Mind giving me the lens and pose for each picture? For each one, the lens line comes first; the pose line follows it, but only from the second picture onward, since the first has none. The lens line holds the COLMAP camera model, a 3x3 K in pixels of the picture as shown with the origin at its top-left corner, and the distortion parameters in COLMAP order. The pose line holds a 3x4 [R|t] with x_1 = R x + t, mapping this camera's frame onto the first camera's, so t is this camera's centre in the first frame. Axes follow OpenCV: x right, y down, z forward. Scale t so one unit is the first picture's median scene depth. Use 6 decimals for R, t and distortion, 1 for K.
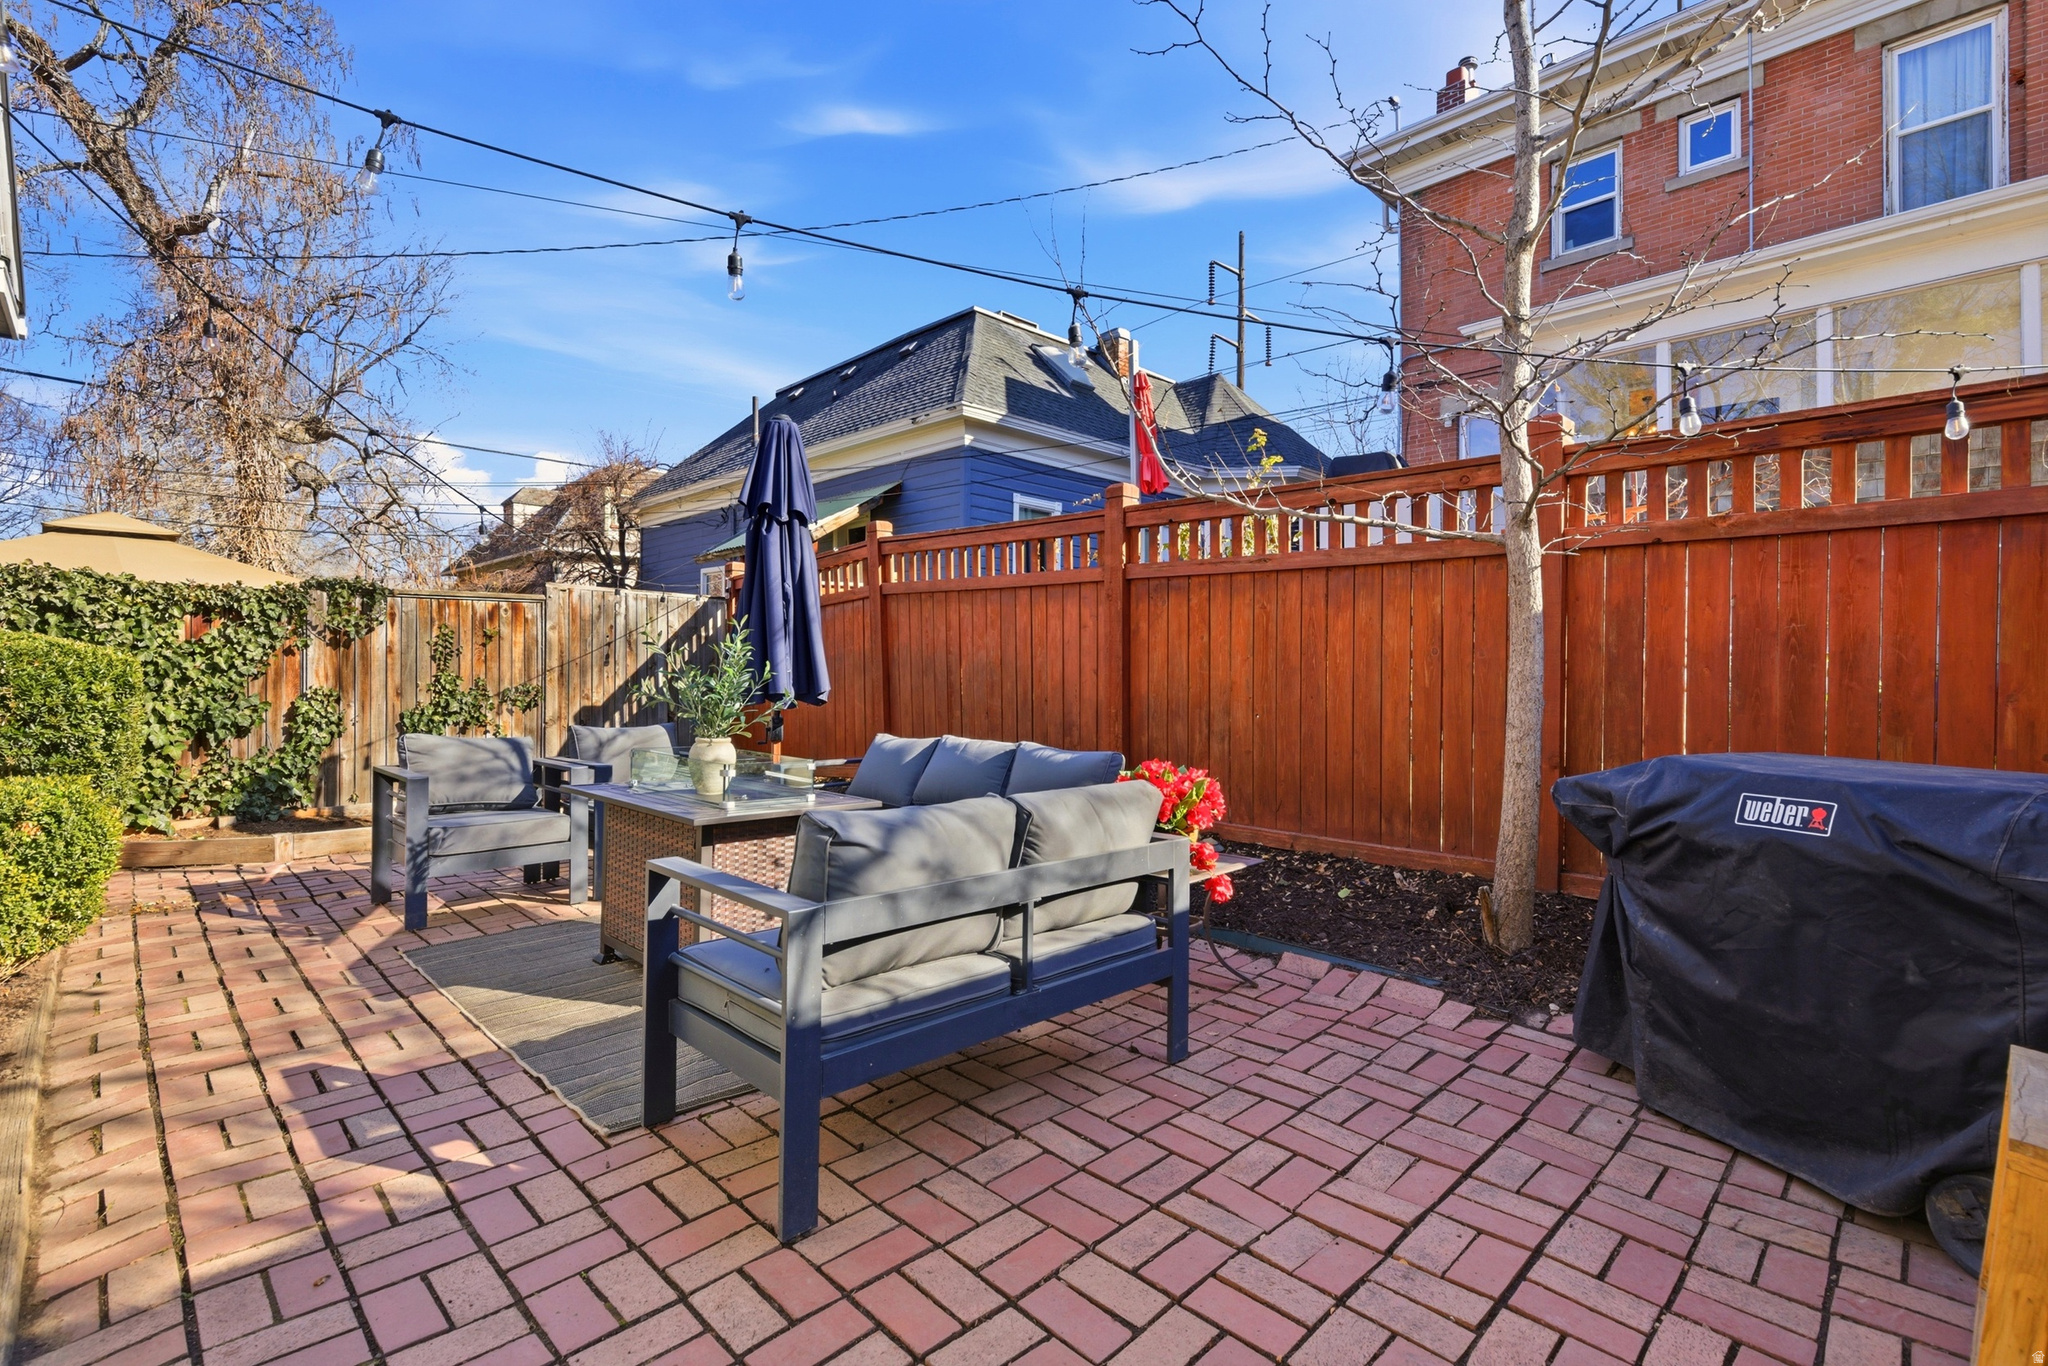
lens RADIAL K [[936.7, 0, 1040.0], [0, 936.7, 677.5], [0, 0, 1]] dist [-0.002560, -0.000414]
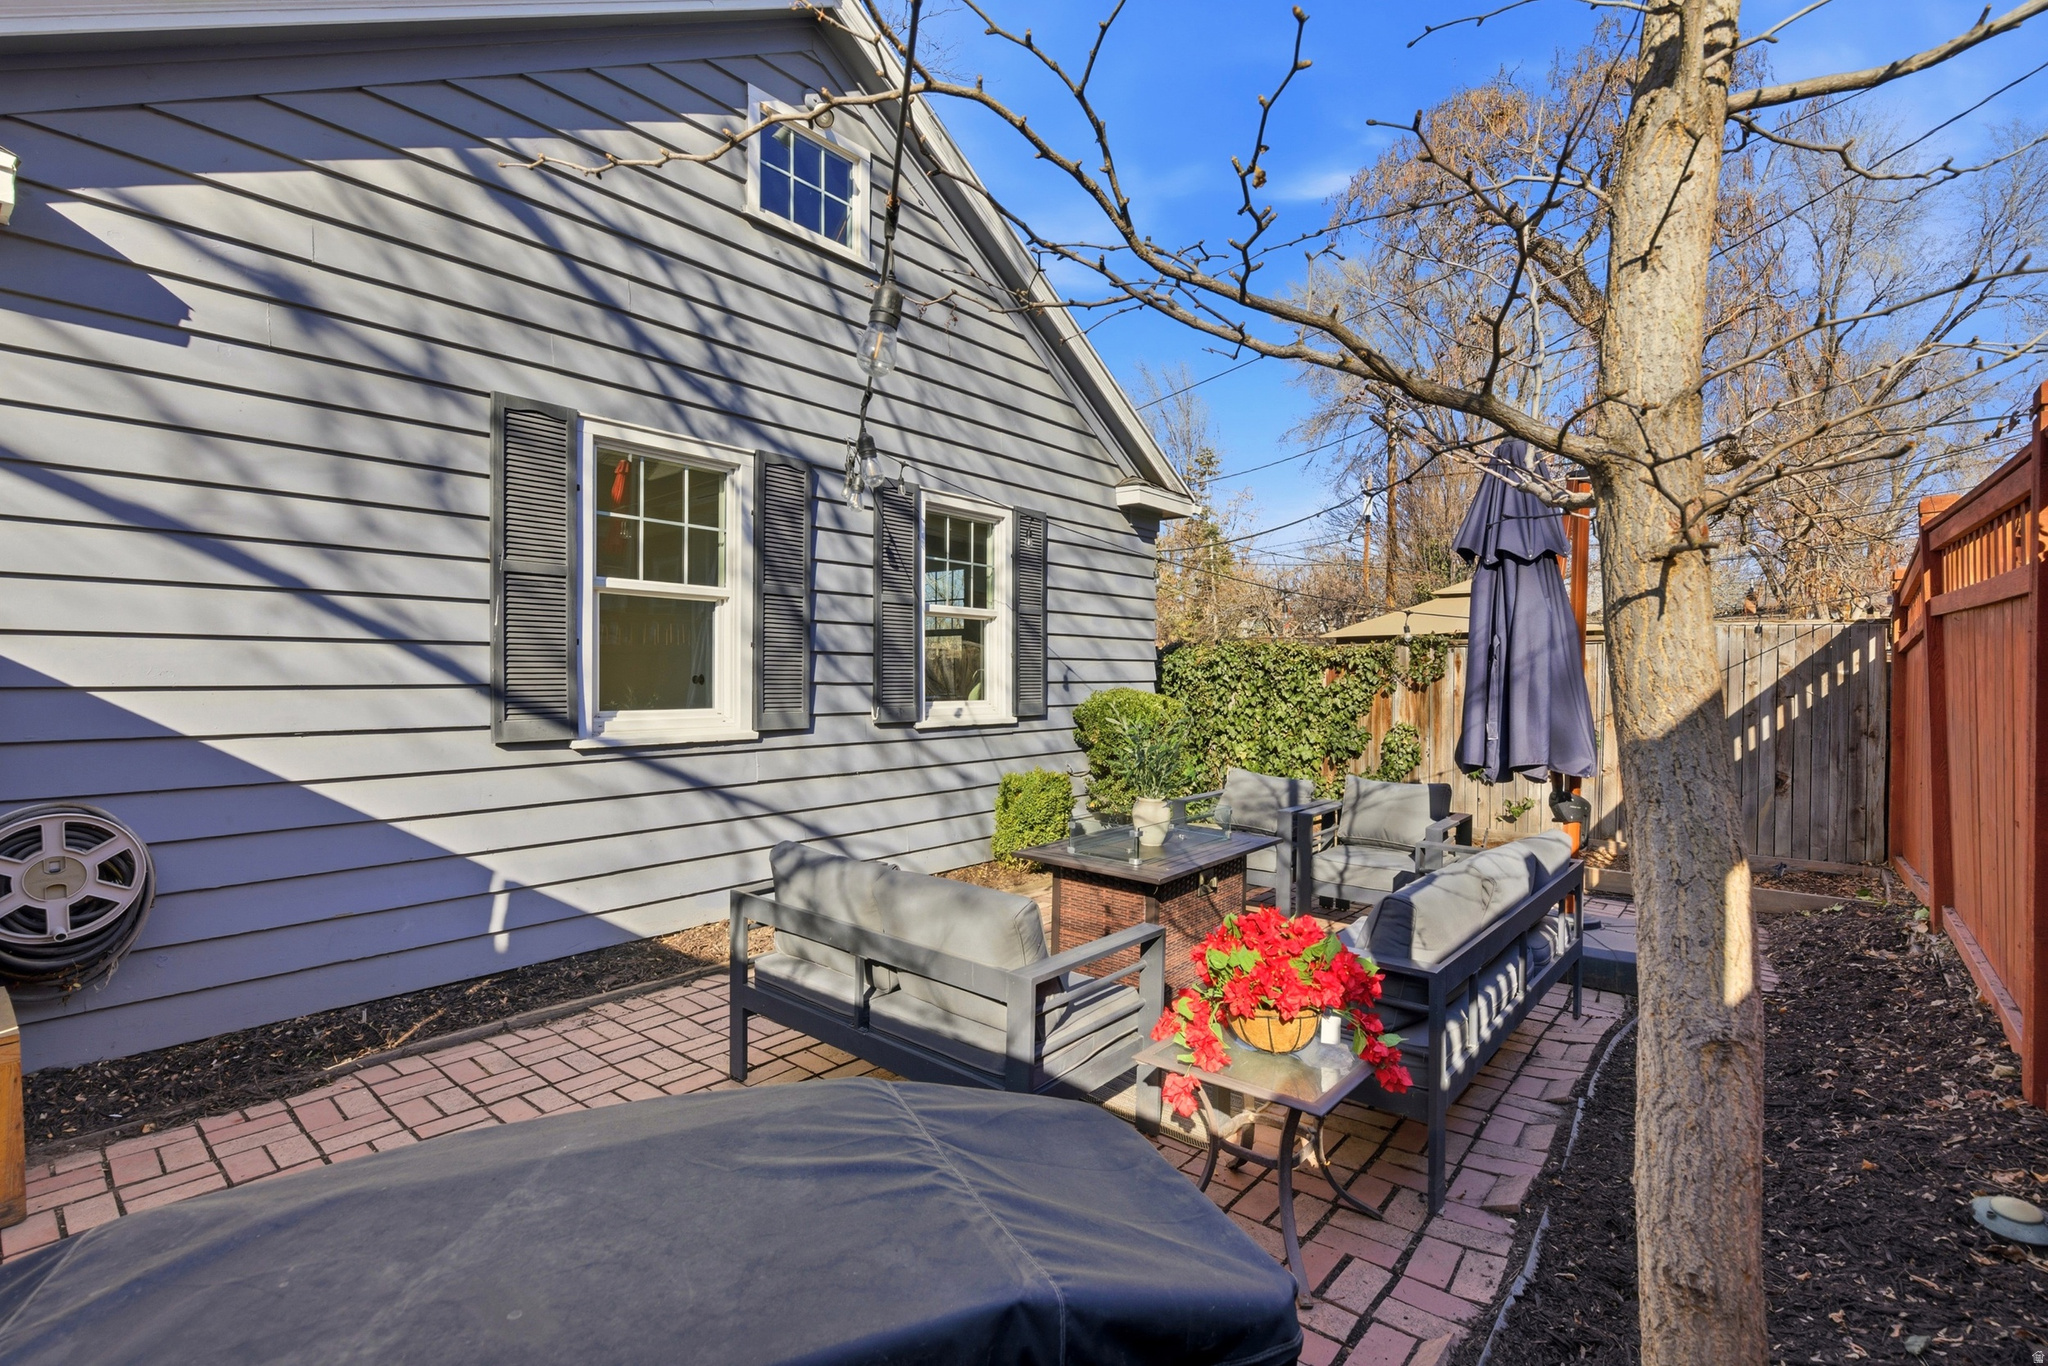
lens RADIAL K [[936.7, 0, 1022.9], [0, 936.7, 685.1], [0, 0, 1]] dist [-0.002560, -0.000414]
pose [[0.092887, 0.009392, -0.995632, 1.028295], [-0.012156, 0.999892, 0.008298, -0.109038], [0.995602, 0.011332, 0.092991, 0.911912]]
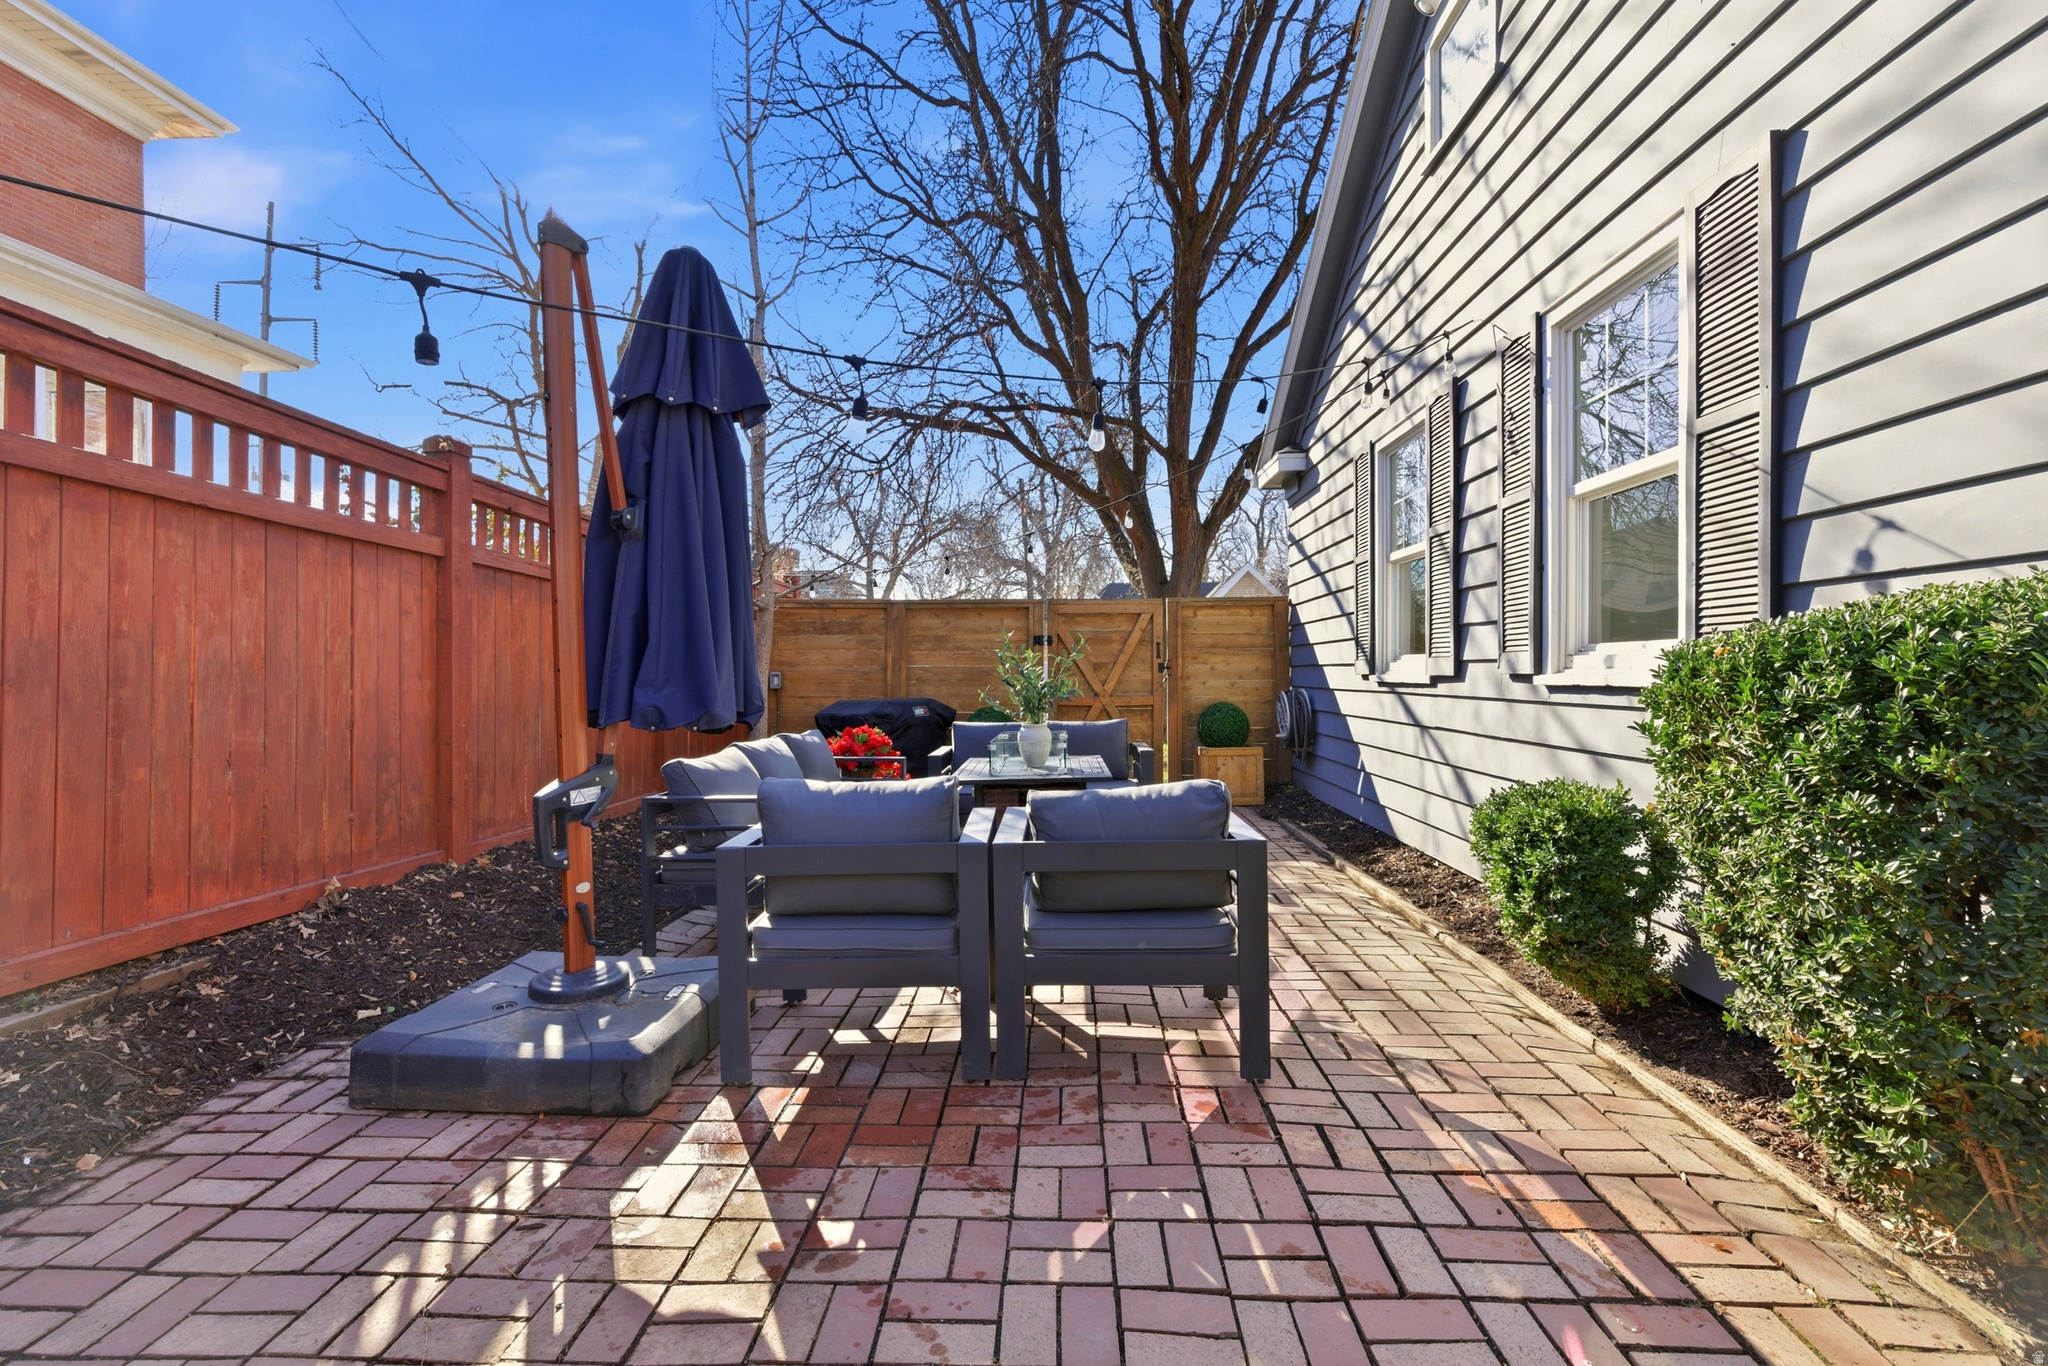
lens RADIAL K [[936.7, 0, 1013.0], [0, 936.7, 673.5], [0, 0, 1]] dist [-0.002560, -0.000414]
pose [[-0.659376, -0.000067, 0.751814, -1.668455], [0.007691, 0.999947, 0.006835, -0.021118], [-0.751774, 0.010289, -0.659340, 2.384579]]
